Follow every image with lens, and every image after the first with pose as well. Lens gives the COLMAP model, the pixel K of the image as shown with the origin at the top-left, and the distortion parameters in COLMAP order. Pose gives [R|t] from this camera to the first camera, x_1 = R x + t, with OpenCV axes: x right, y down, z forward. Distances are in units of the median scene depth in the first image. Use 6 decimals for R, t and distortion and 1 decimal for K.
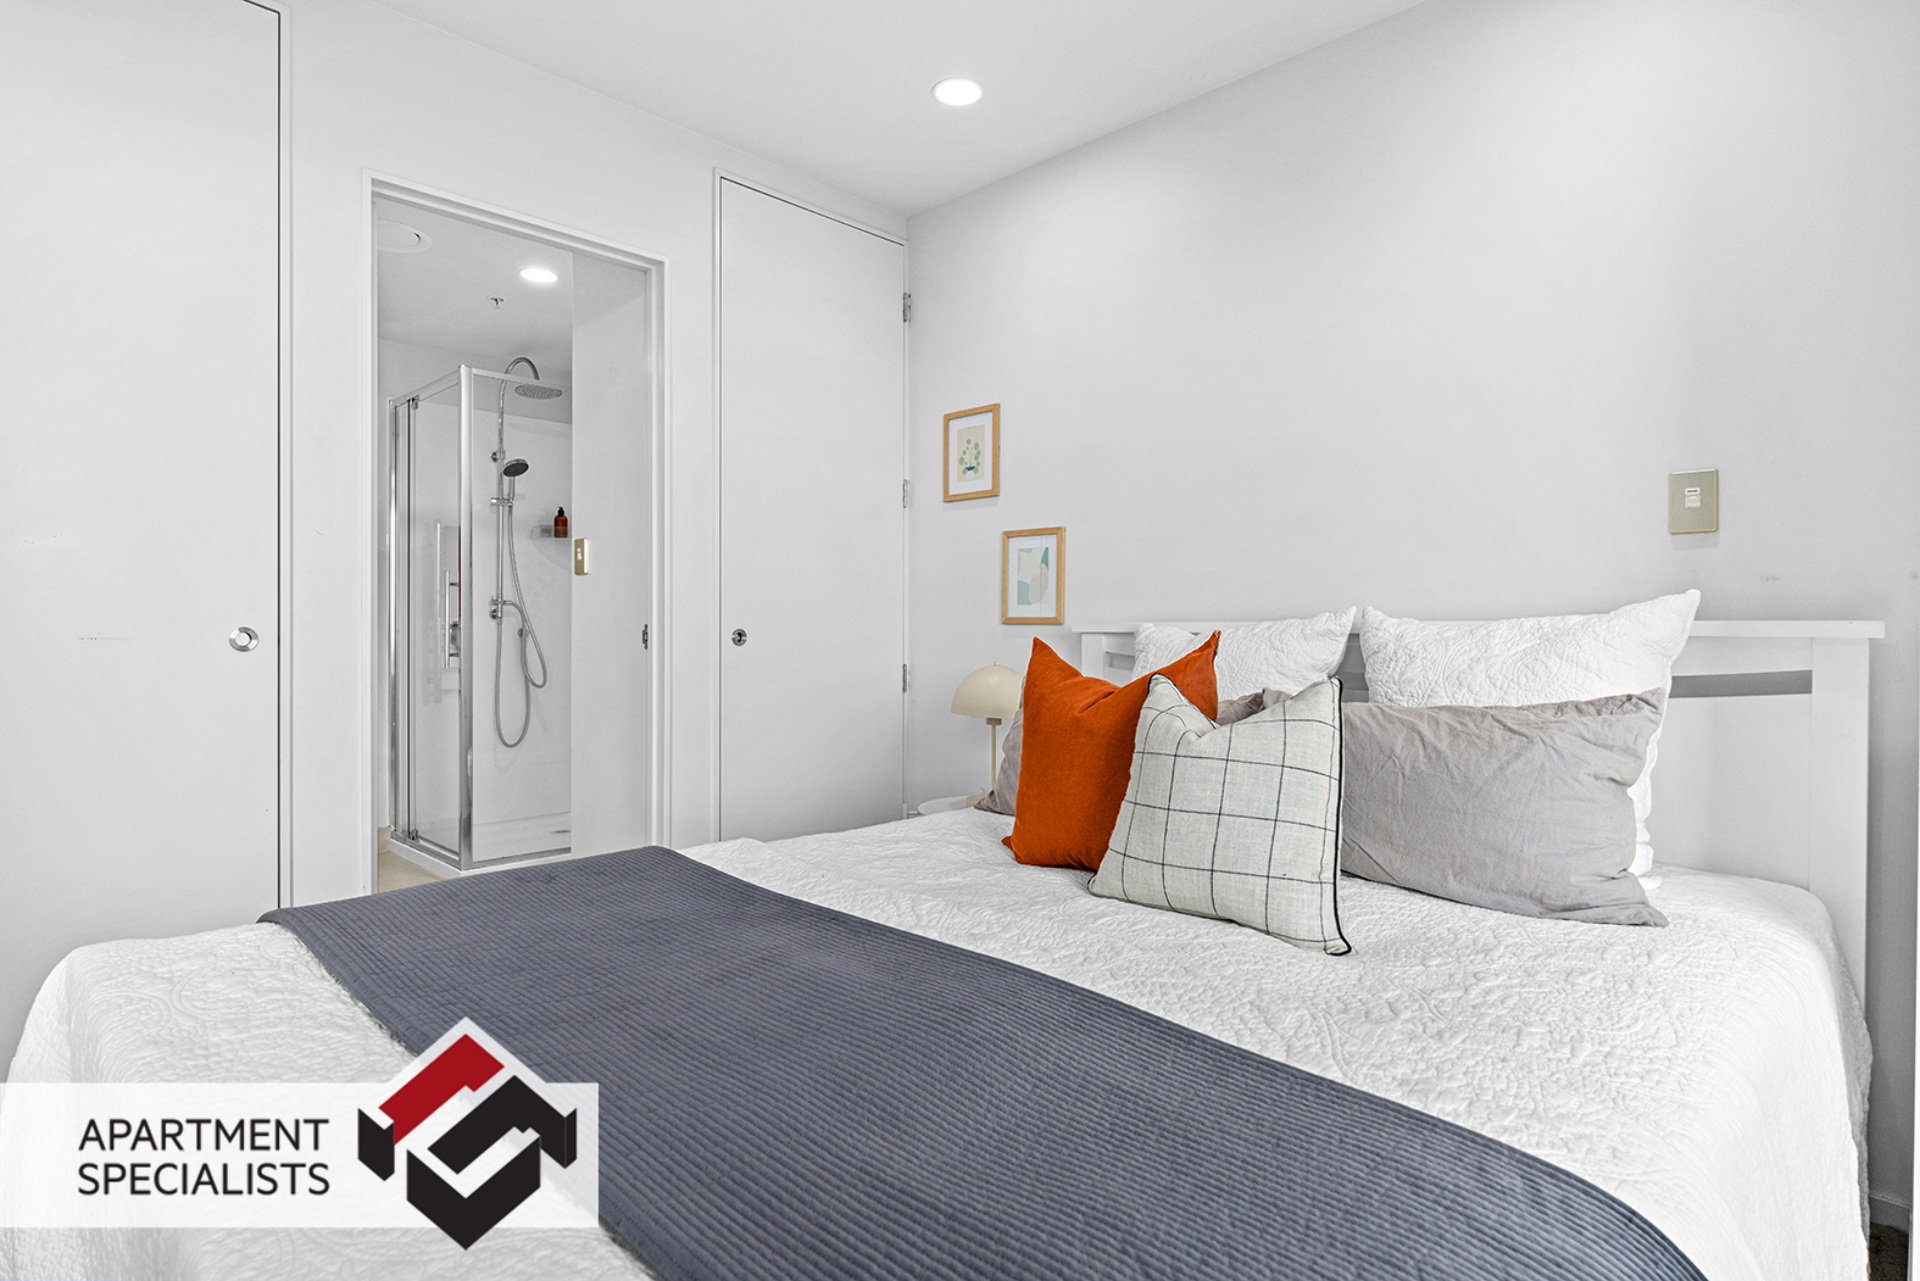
lens RADIAL K [[990.2, 0, 960.0], [0, 990.2, 640.5], [0, 0, 1]] dist [0.000738, -0.000016]
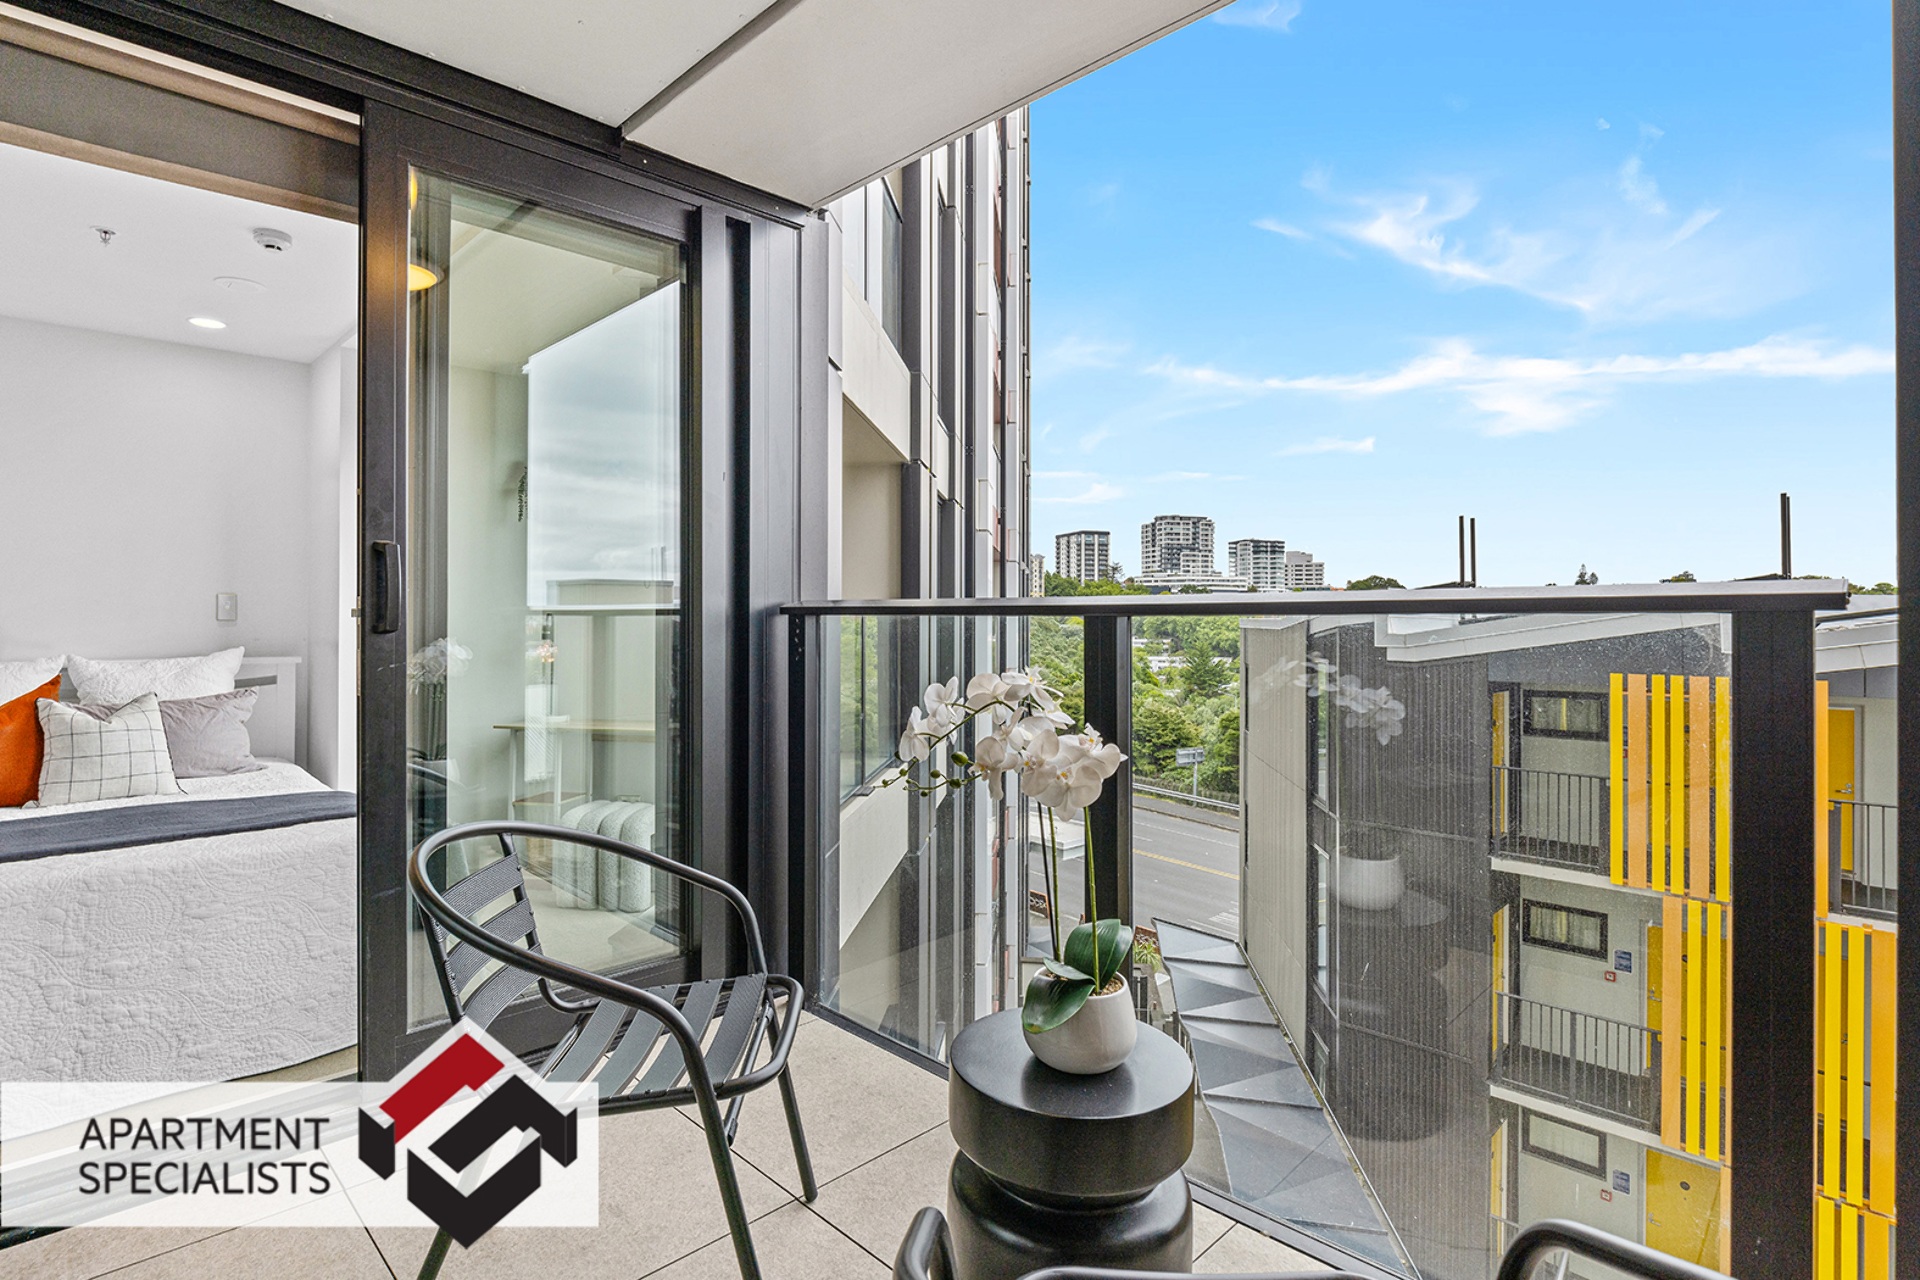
lens RADIAL K [[962.5, 0, 963.1], [0, 962.5, 597.8], [0, 0, 1]] dist [-0.027892, -0.000283]
pose [[0.014145, 0.015116, 0.999786, -0.953653], [0.008801, 0.999845, -0.015241, -0.070935], [-0.999861, 0.009015, 0.014009, -0.502808]]
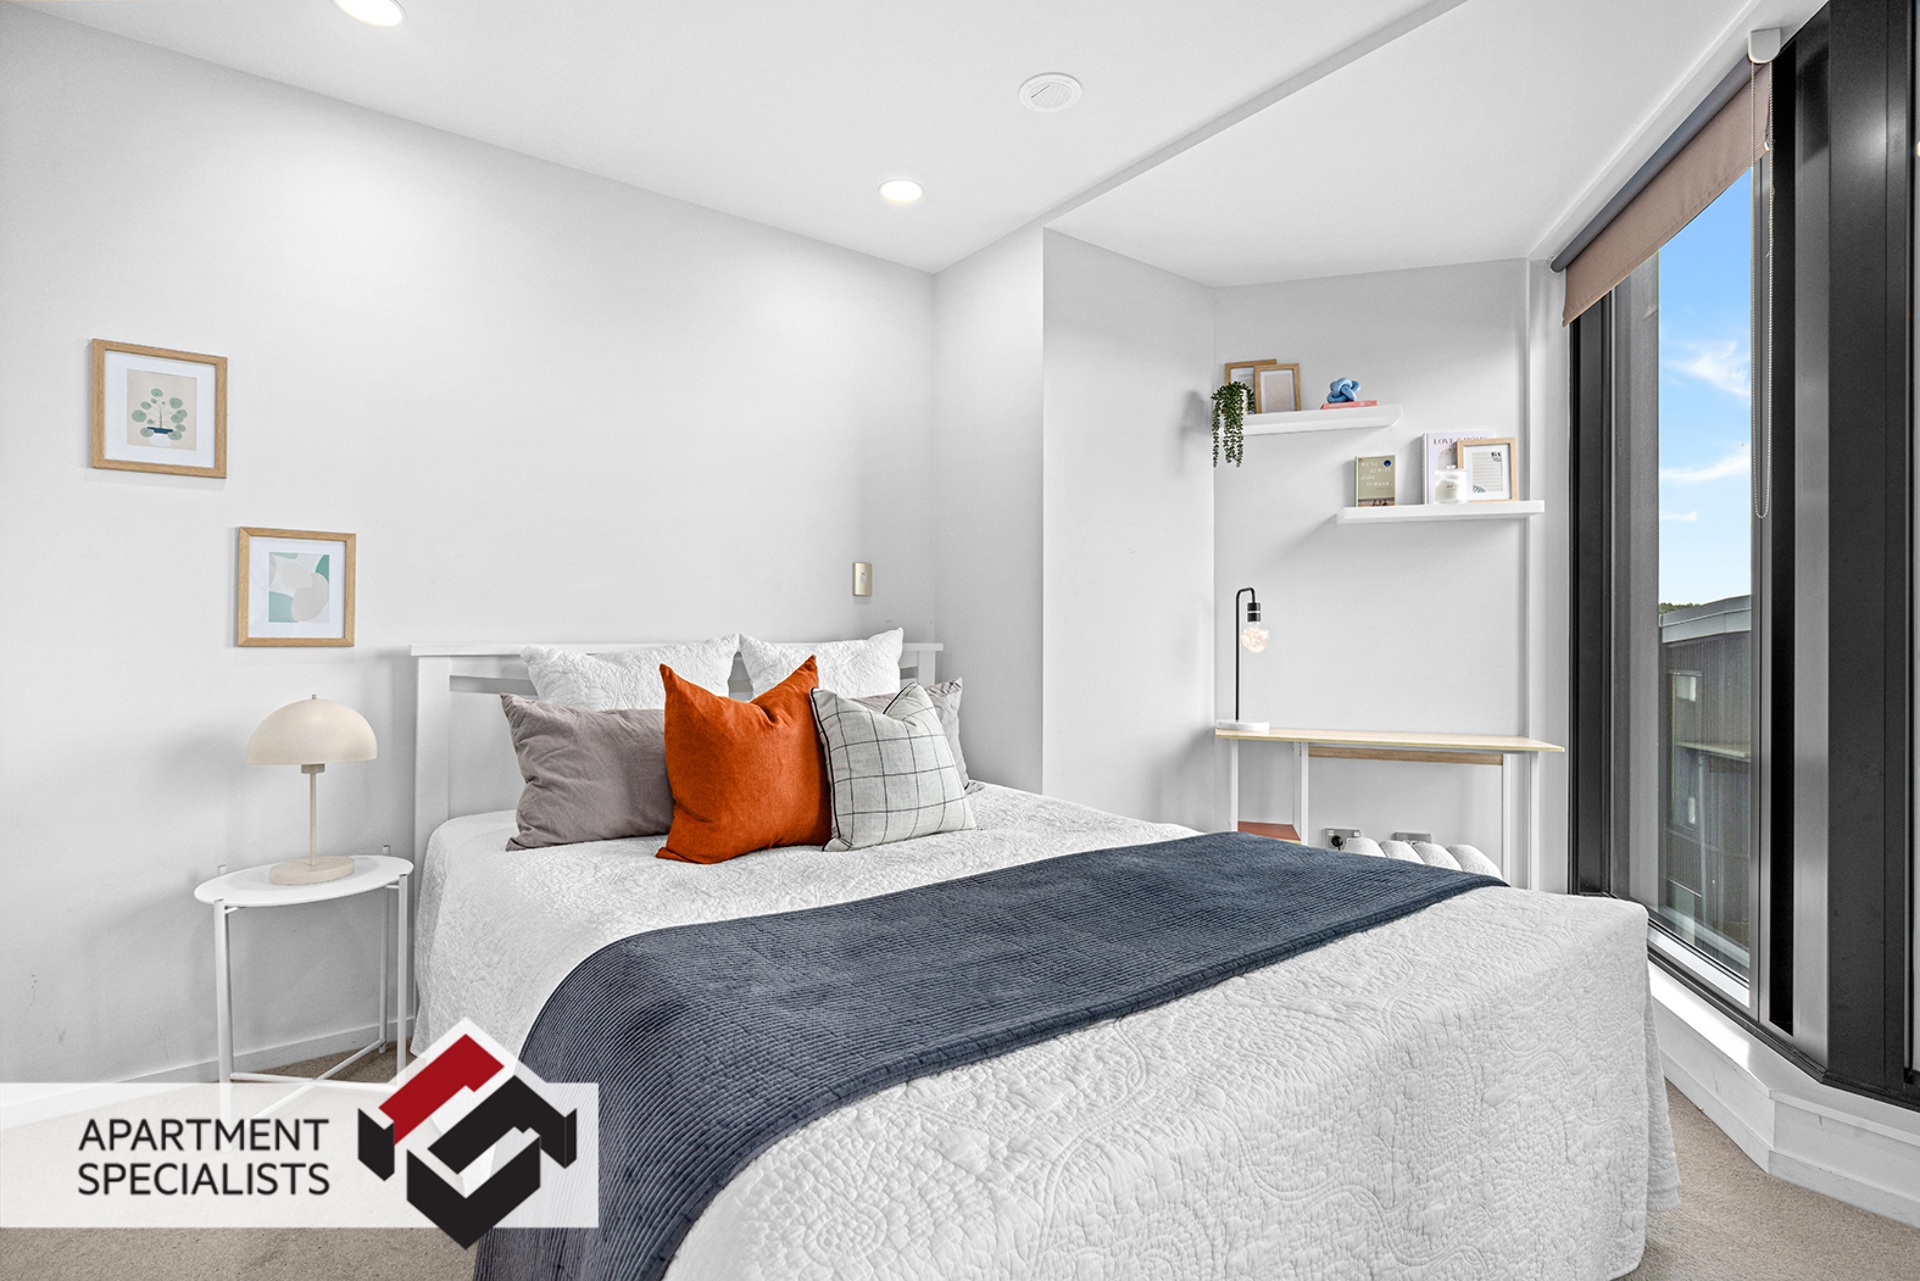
lens RADIAL K [[894.5, 0, 958.0], [0, 894.5, 631.9], [0, 0, 1]] dist [-0.001181, -0.000667]
pose [[0.160394, -0.003106, 0.987048, -0.580707], [0.006507, 0.999977, 0.002089, -0.026862], [-0.987032, 0.006088, 0.160410, 0.350329]]
